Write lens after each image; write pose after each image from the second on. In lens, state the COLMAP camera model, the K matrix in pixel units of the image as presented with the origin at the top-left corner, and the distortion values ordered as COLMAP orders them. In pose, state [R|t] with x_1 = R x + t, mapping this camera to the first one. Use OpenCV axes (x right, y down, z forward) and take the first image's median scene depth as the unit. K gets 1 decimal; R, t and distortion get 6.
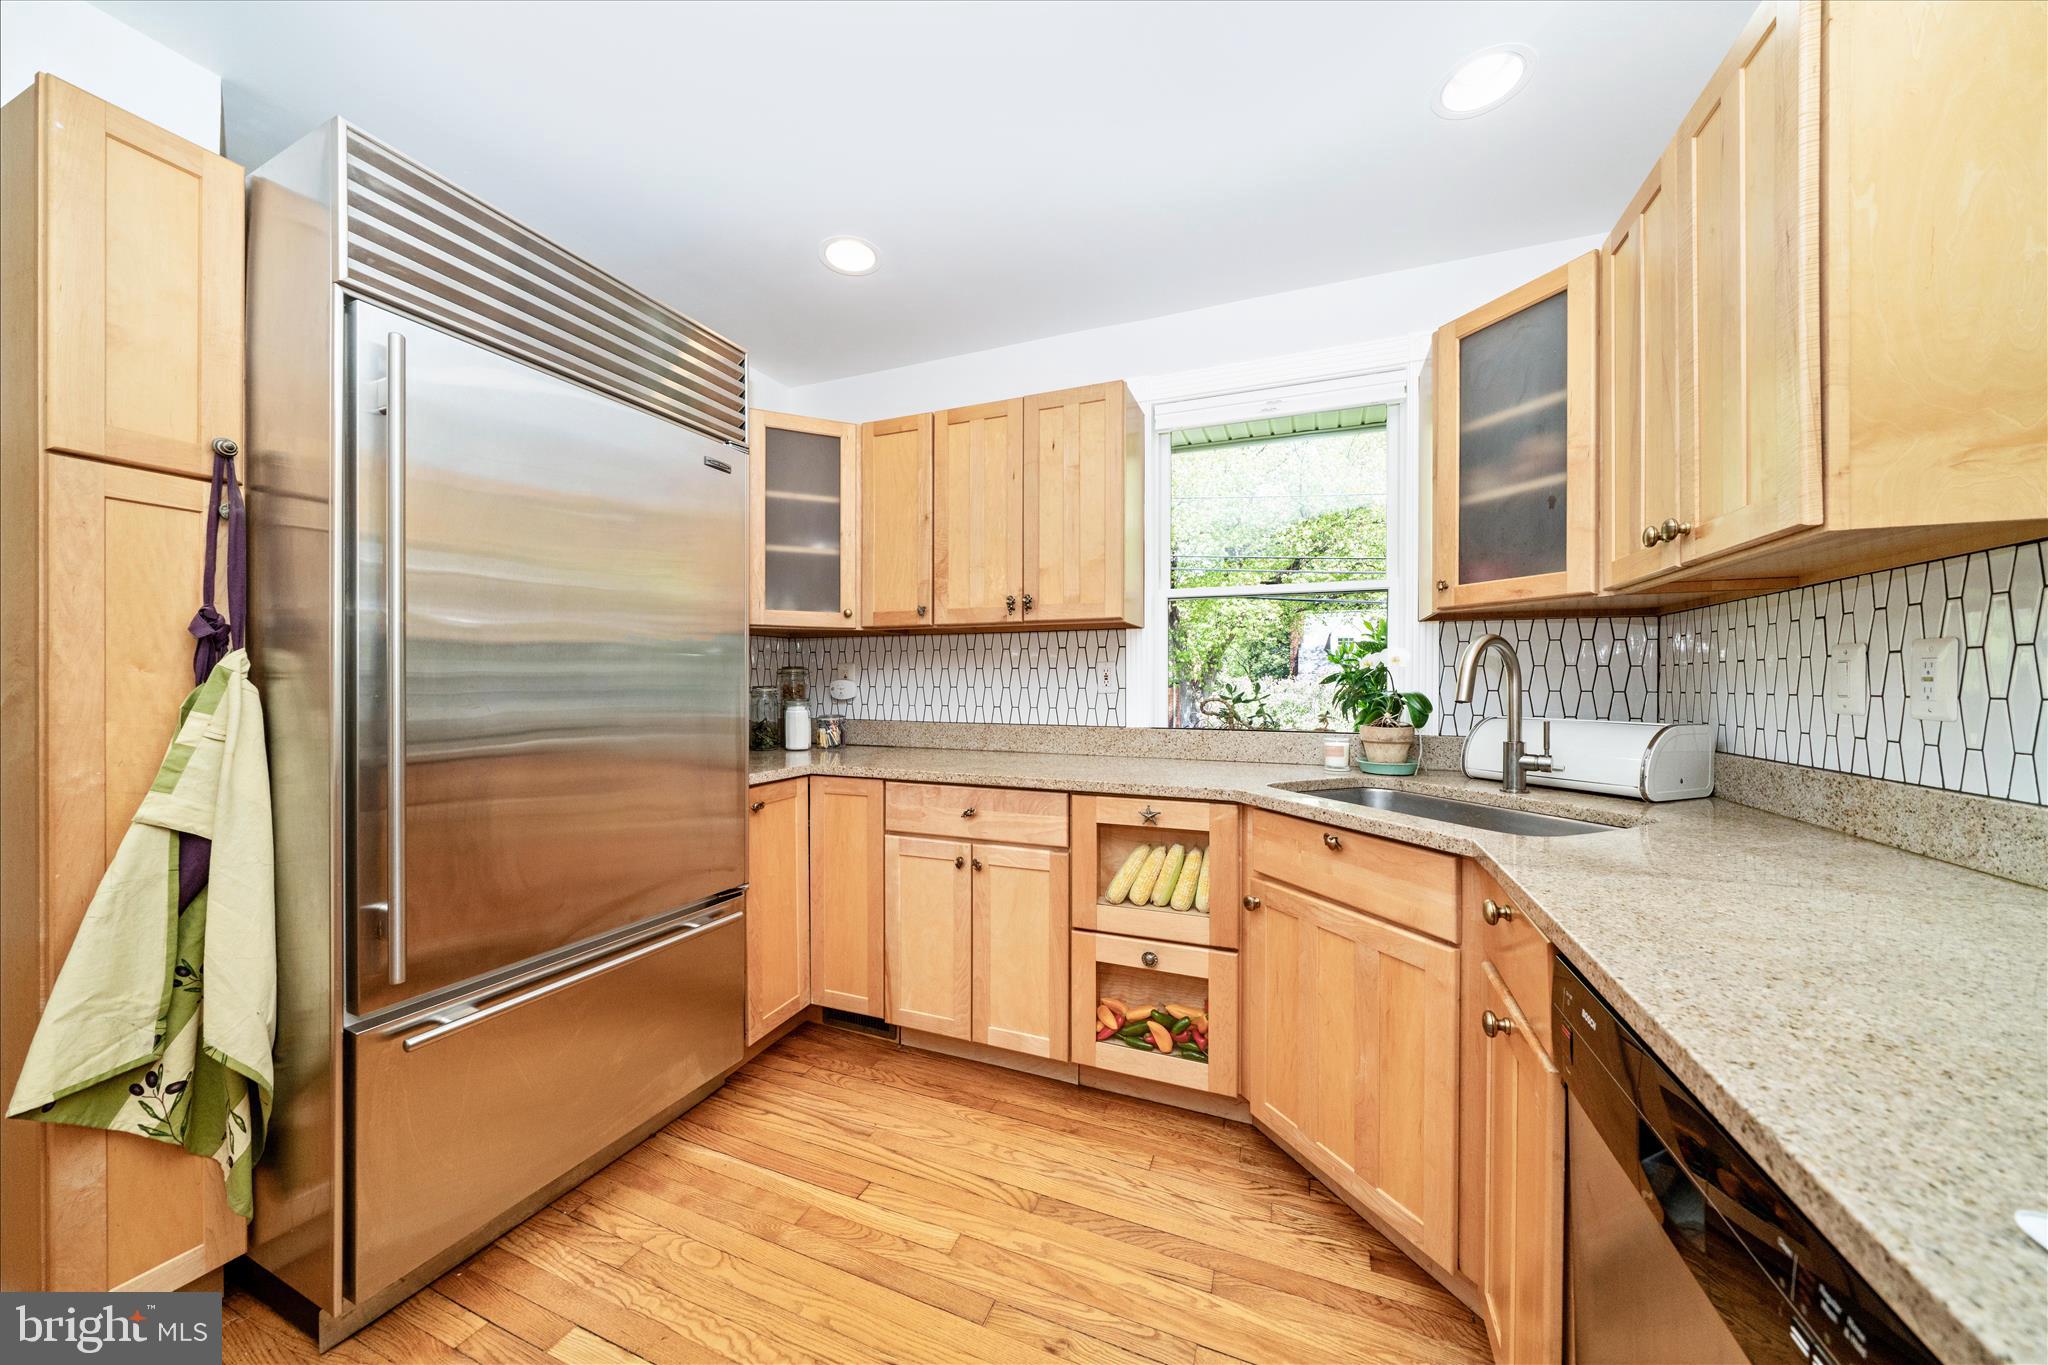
lens RADIAL K [[697.1, 0, 1026.4], [0, 697.1, 684.9], [0, 0, 1]] dist [-0.004943, 0.000202]
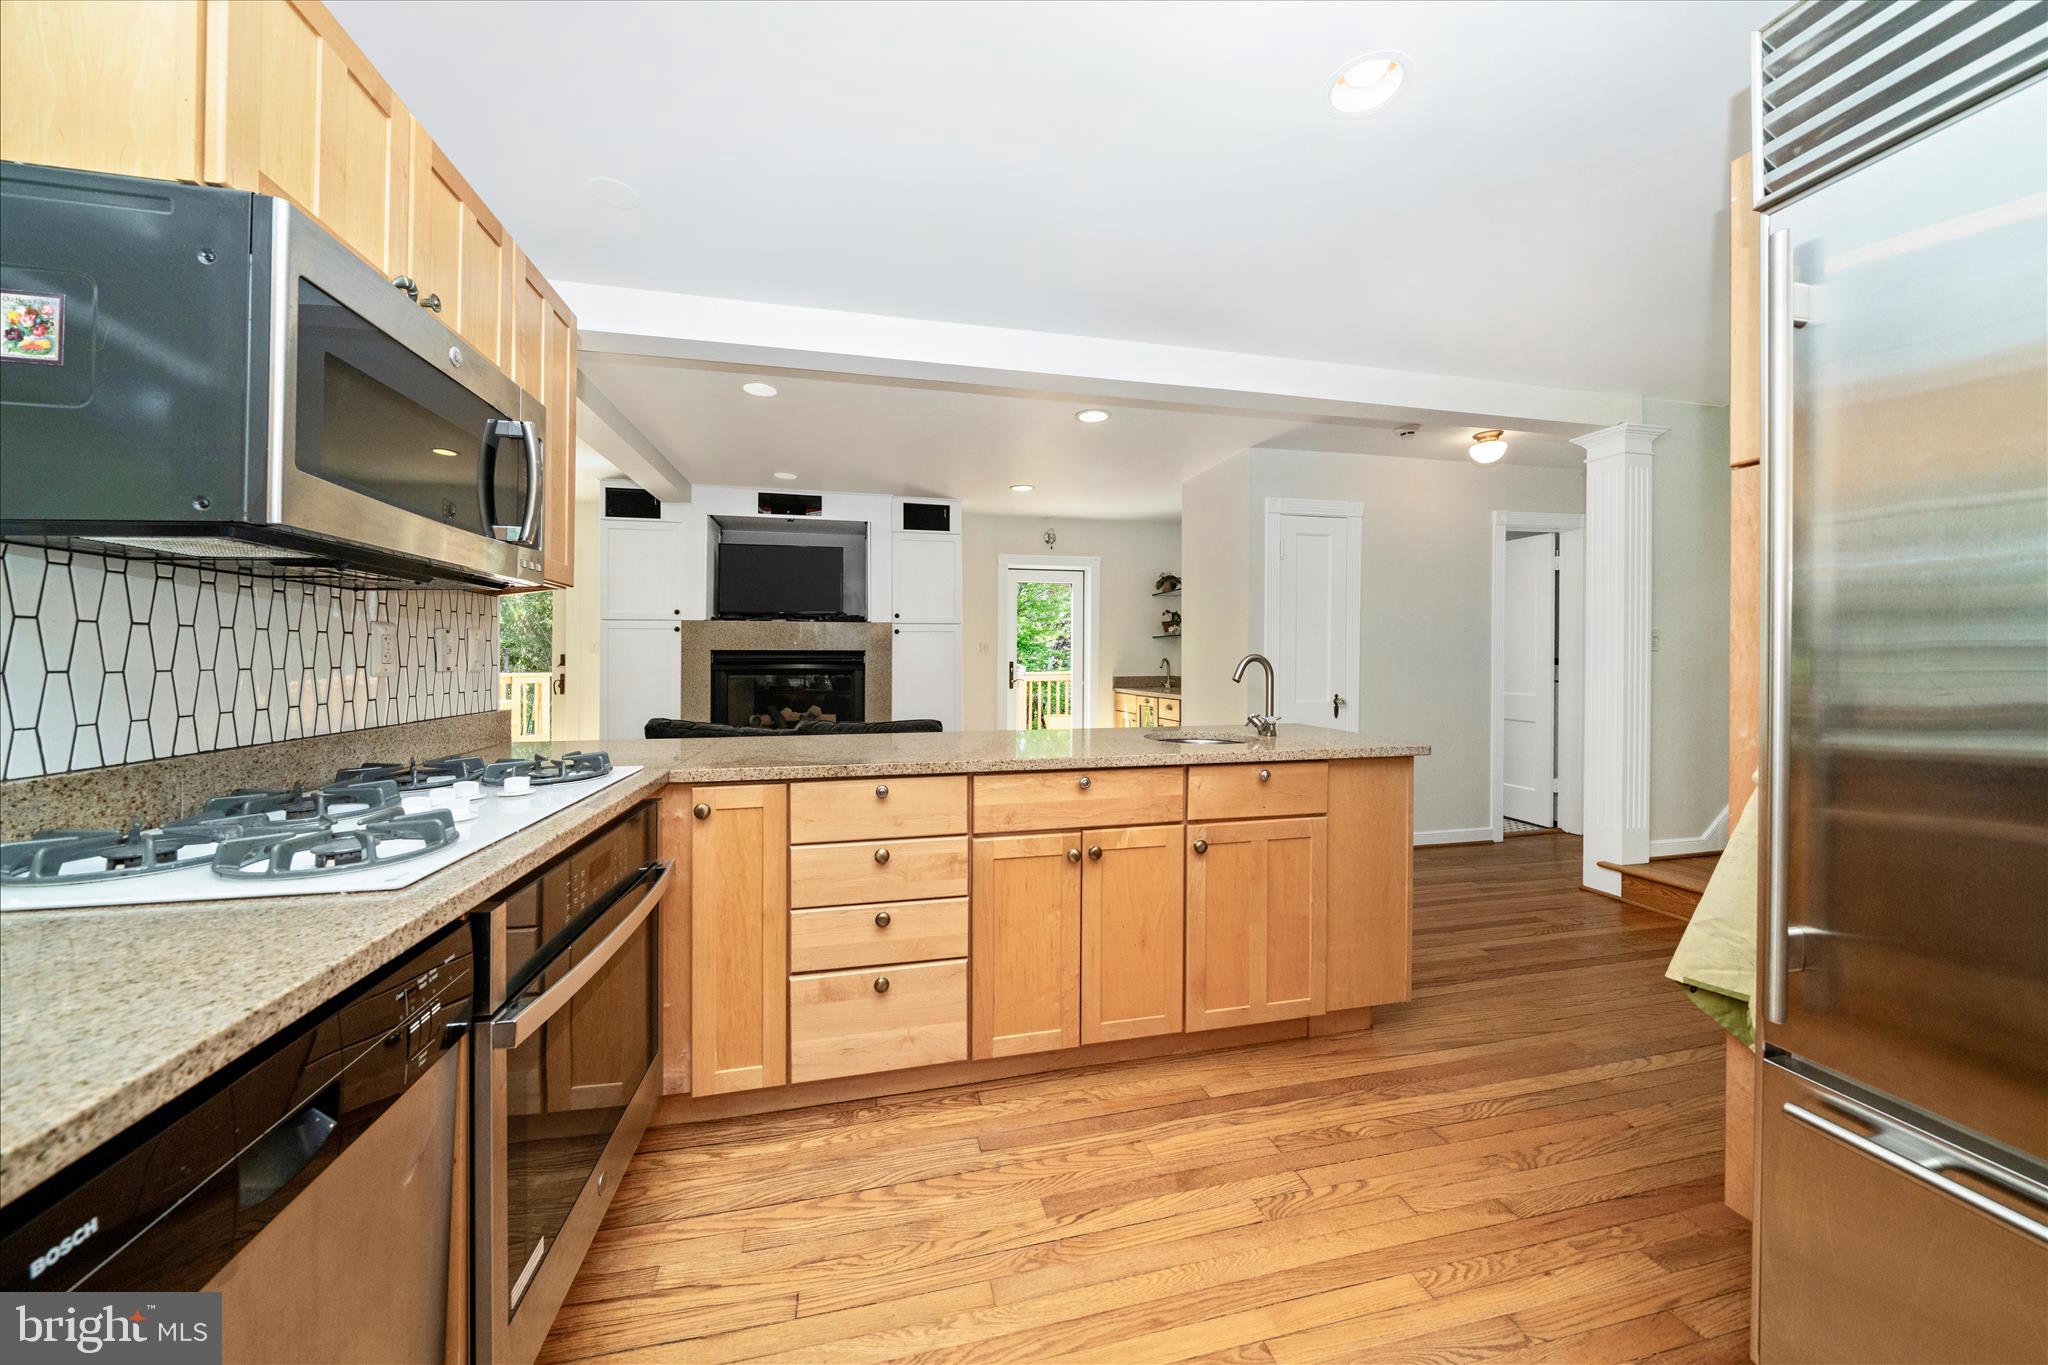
lens RADIAL K [[707.2, 0, 1019.1], [0, 707.2, 660.5], [0, 0, 1]] dist [-0.003199, -0.000287]
pose [[-0.820609, -0.000573, -0.571490, 0.194101], [-0.001421, 0.999998, 0.001038, 0.001552], [0.571489, 0.001664, -0.820608, 0.742824]]
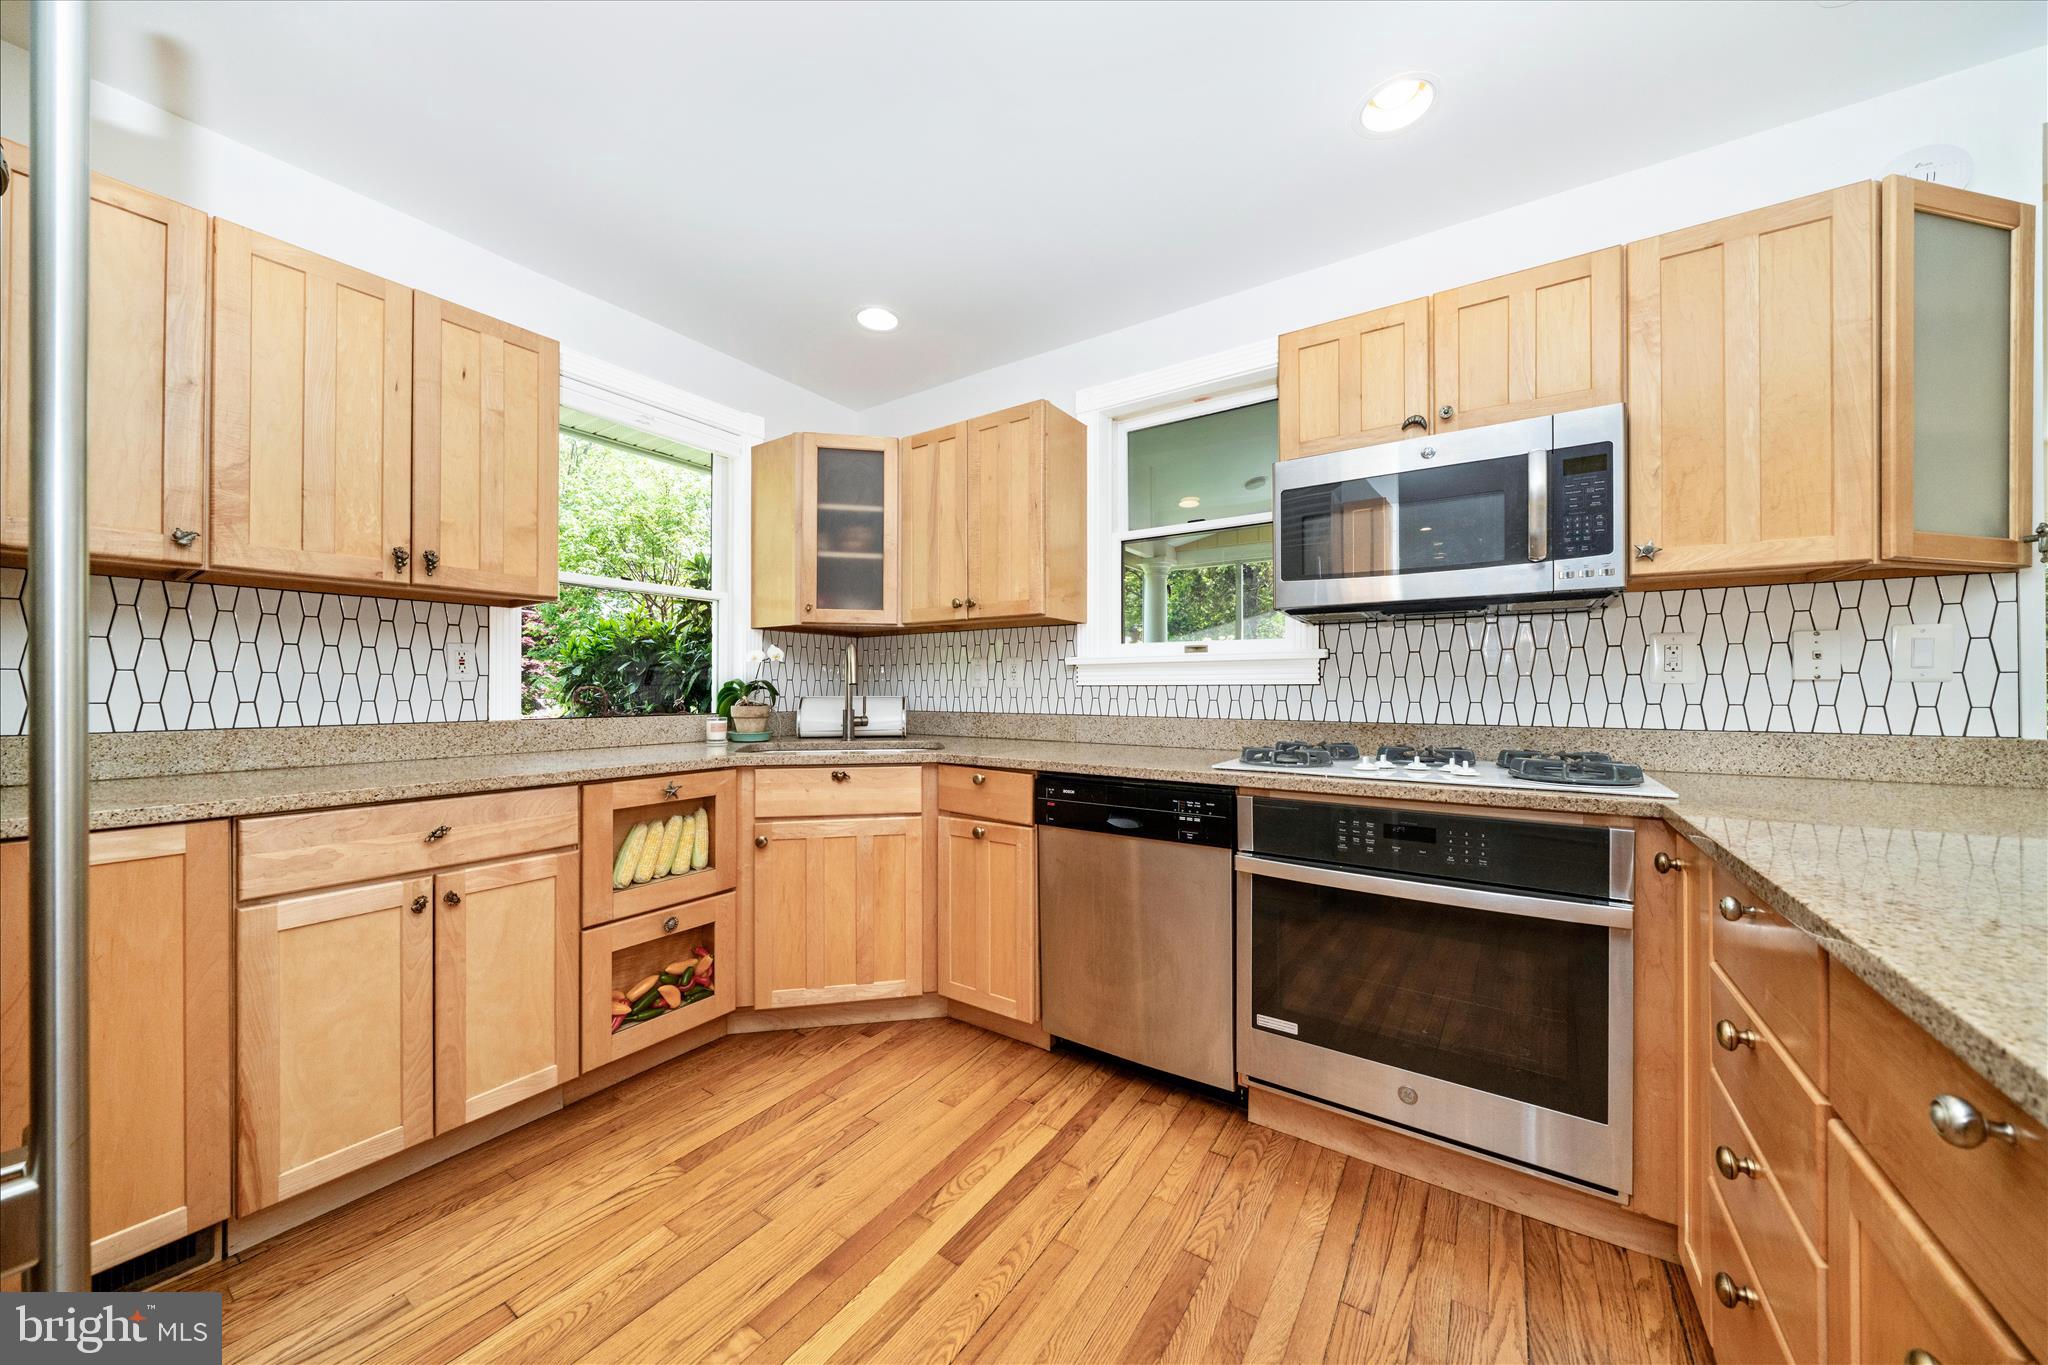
lens RADIAL K [[709.8, 0, 1022.3], [0, 709.8, 686.0], [0, 0, 1]] dist [-0.000946, 0.000005]
pose [[0.205147, 0.001308, 0.978730, -0.762916], [0.001876, 0.999997, -0.001730, 0.027095], [-0.978729, 0.002191, 0.205144, 0.235648]]
